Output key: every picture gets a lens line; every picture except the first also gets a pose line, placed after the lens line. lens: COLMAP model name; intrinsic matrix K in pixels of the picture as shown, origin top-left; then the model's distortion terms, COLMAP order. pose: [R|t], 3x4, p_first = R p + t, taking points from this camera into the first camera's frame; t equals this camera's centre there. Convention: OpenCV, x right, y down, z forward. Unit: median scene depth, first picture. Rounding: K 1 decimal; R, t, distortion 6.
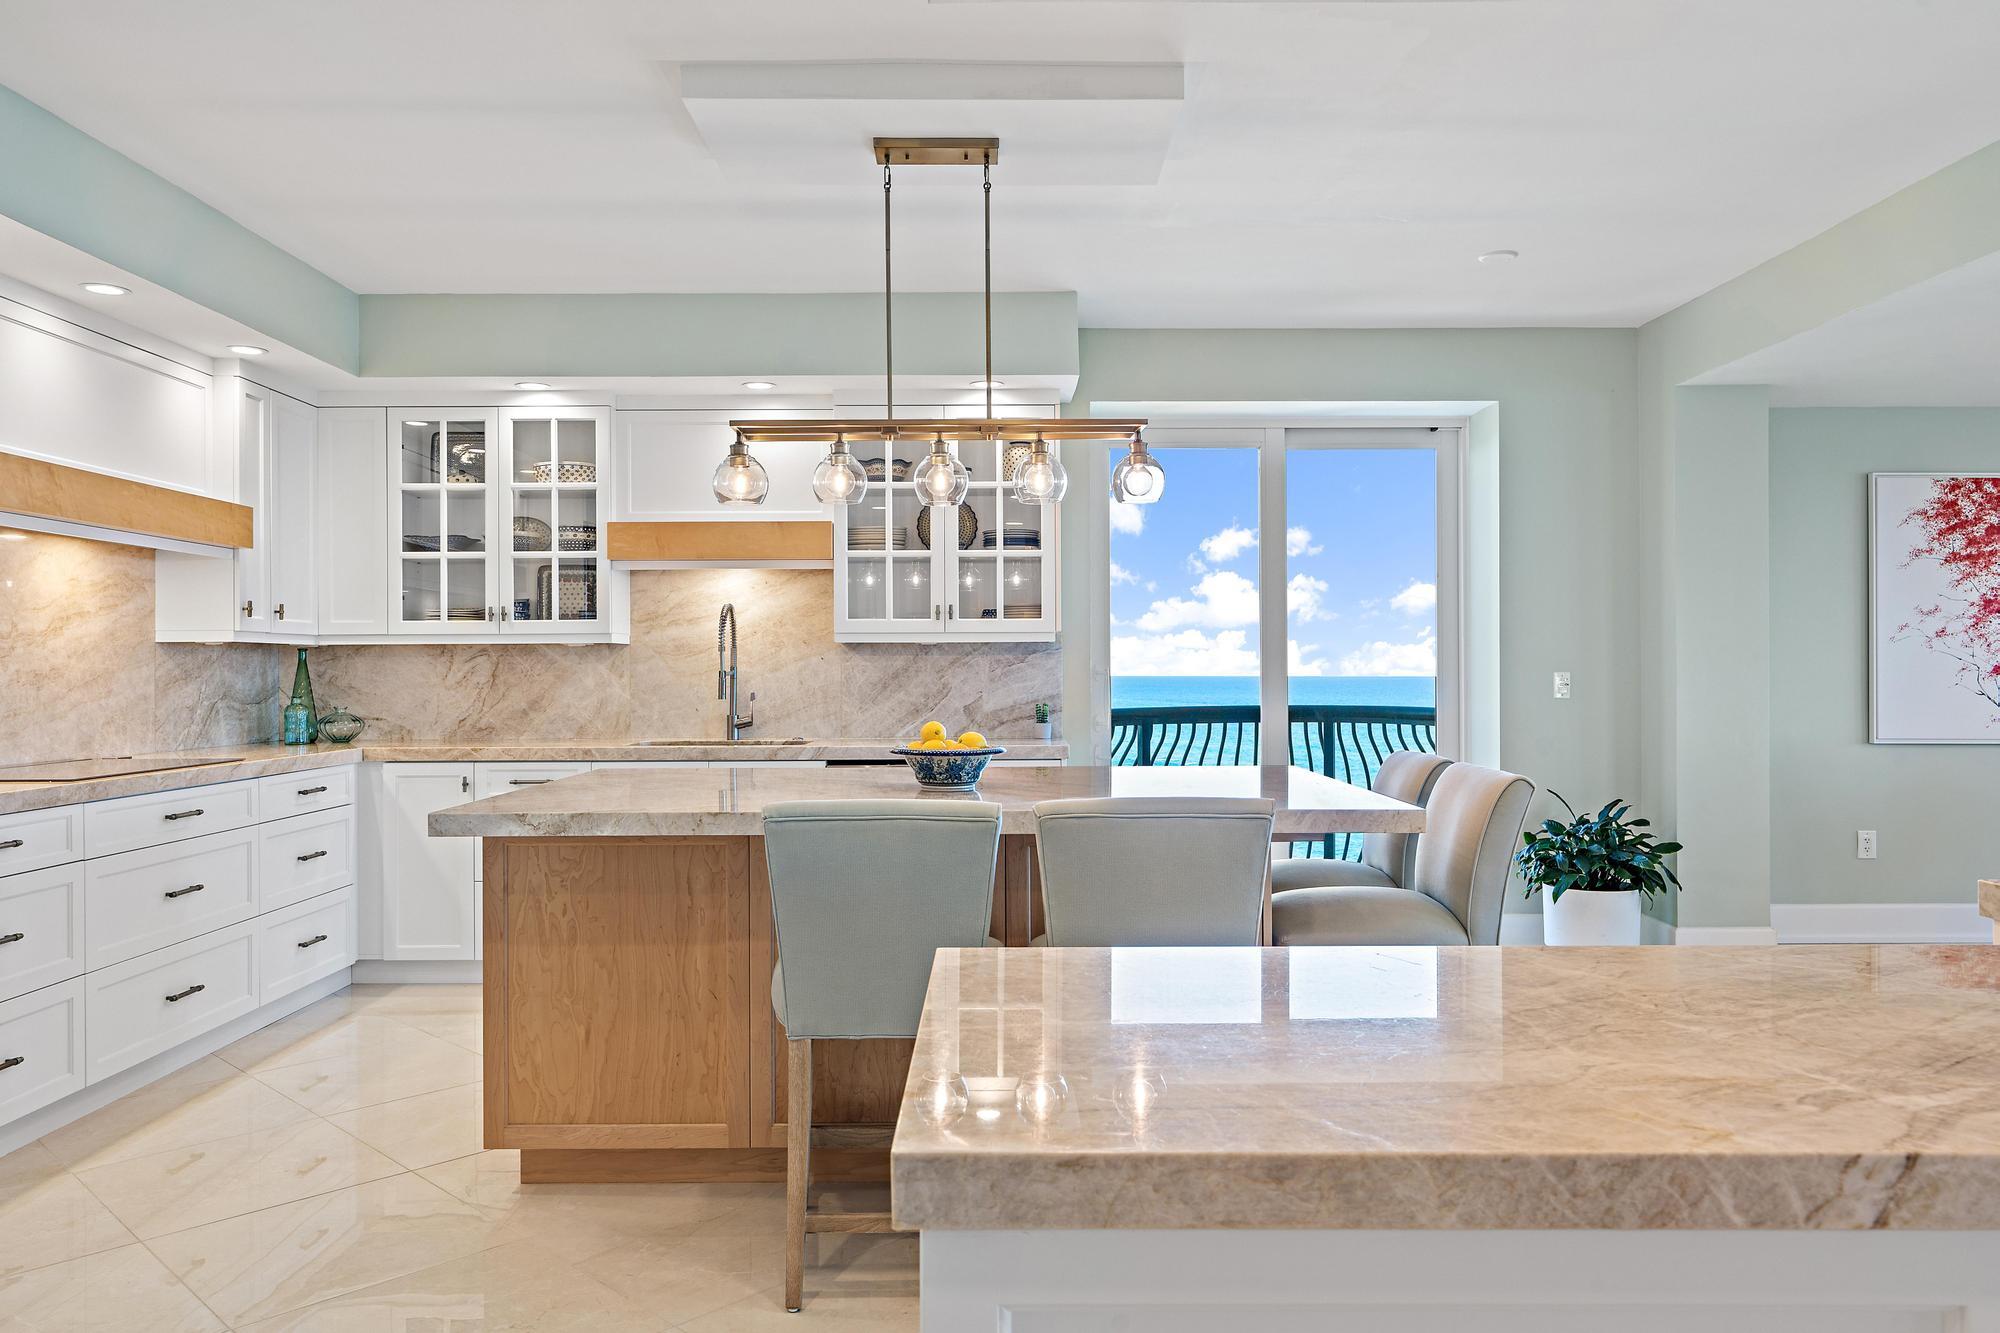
lens RADIAL K [[1432.5, 0, 1003.2], [0, 1432.5, 663.7], [0, 0, 1]] dist [0.007928, 0.003248]
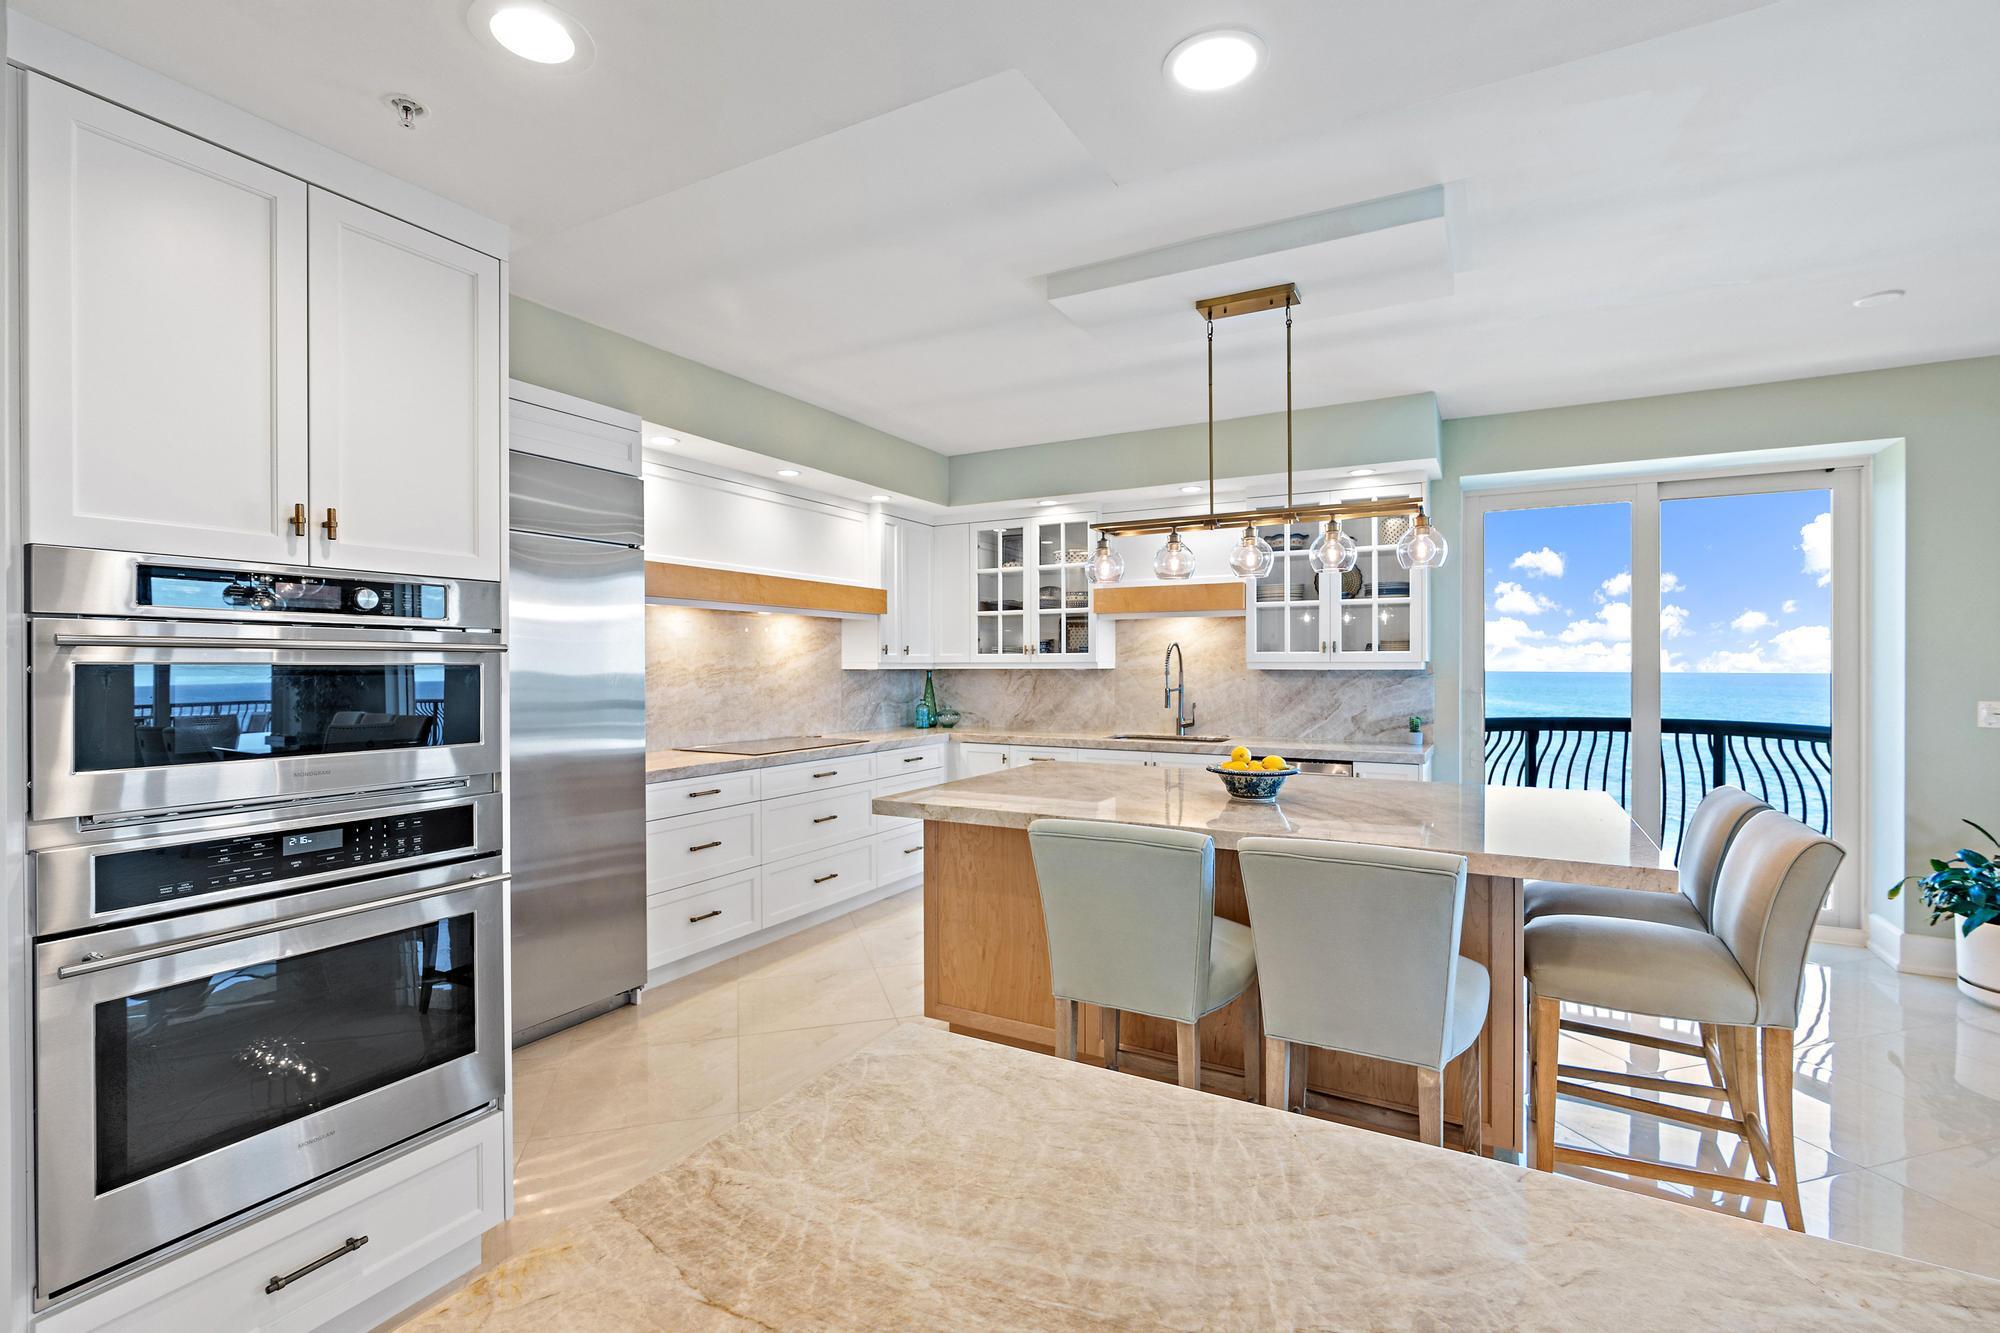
lens RADIAL K [[906.4, 0, 993.3], [0, 906.4, 665.0], [0, 0, 1]] dist [-0.005060, 0.002666]
pose [[0.870292, 0.003877, -0.492521, 0.109495], [-0.000925, 0.999980, 0.006237, -0.026088], [0.492536, -0.004973, 0.870278, 0.125632]]
